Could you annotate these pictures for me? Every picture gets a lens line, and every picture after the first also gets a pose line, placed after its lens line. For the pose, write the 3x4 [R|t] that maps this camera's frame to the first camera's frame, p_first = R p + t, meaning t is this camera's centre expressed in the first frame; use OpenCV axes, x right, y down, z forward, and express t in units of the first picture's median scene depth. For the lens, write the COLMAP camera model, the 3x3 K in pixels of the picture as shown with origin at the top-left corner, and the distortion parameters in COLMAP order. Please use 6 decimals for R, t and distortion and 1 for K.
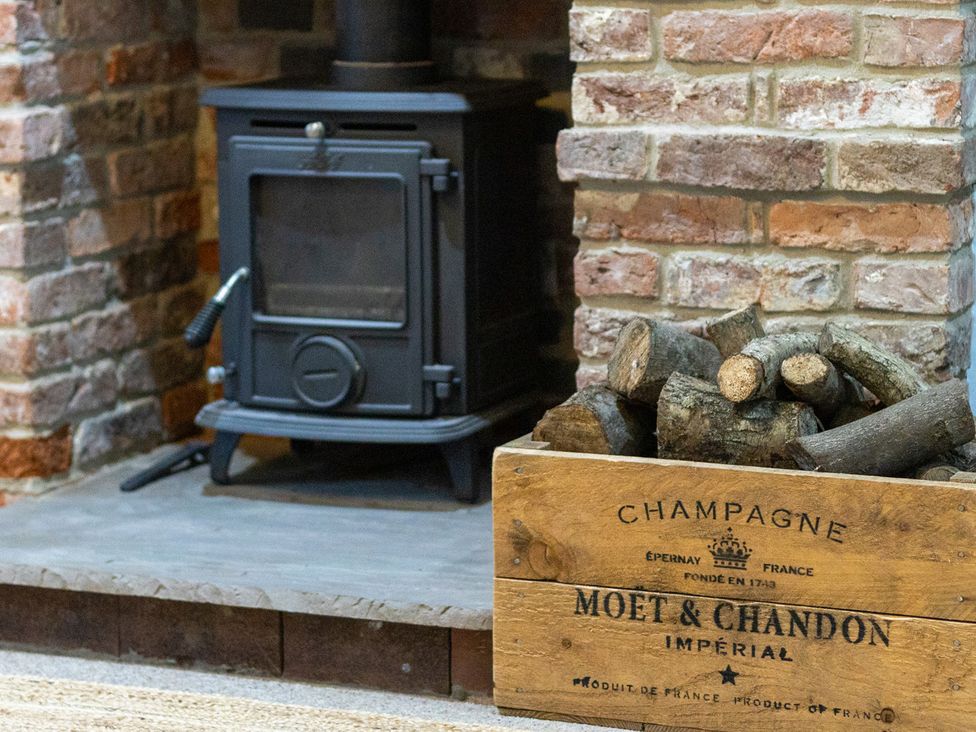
lens RADIAL K [[3085.8, 0, 488.0], [0, 3085.8, 366.0], [0, 0, 1]] dist [-0.042222, 0.932137]
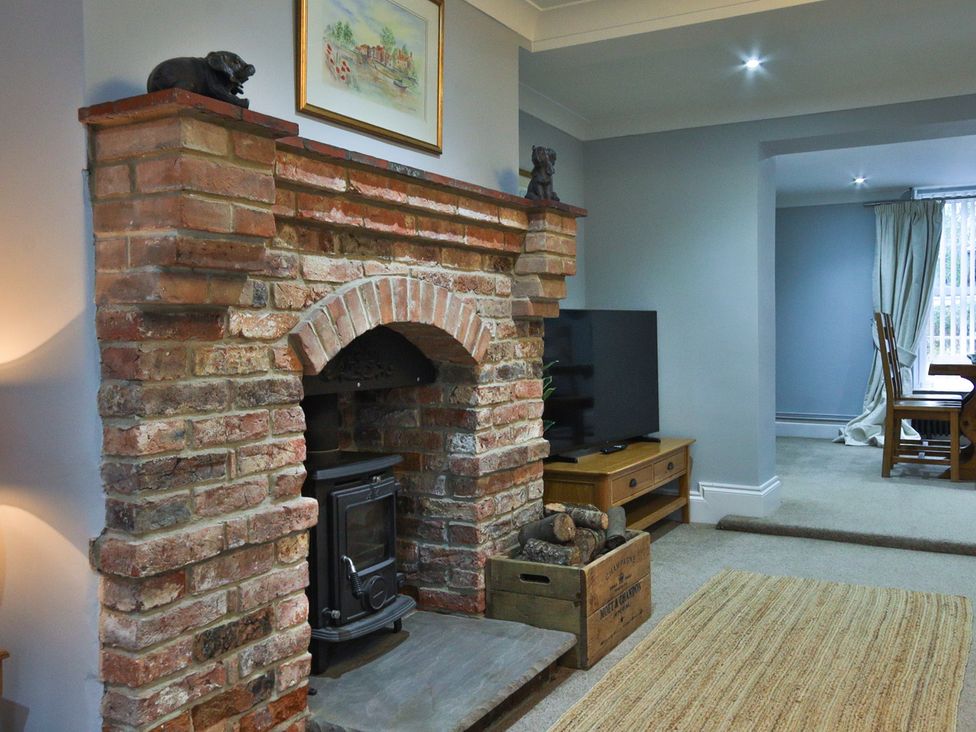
lens RADIAL K [[881.6, 0, 512.8], [0, 881.6, 366.8], [0, 0, 1]] dist [-0.004442, 0.023119]
pose [[0.078135, -0.023698, 0.996661, -0.715286], [0.179254, 0.983759, 0.009338, -0.154480], [-0.980695, 0.177926, 0.081113, 0.912069]]
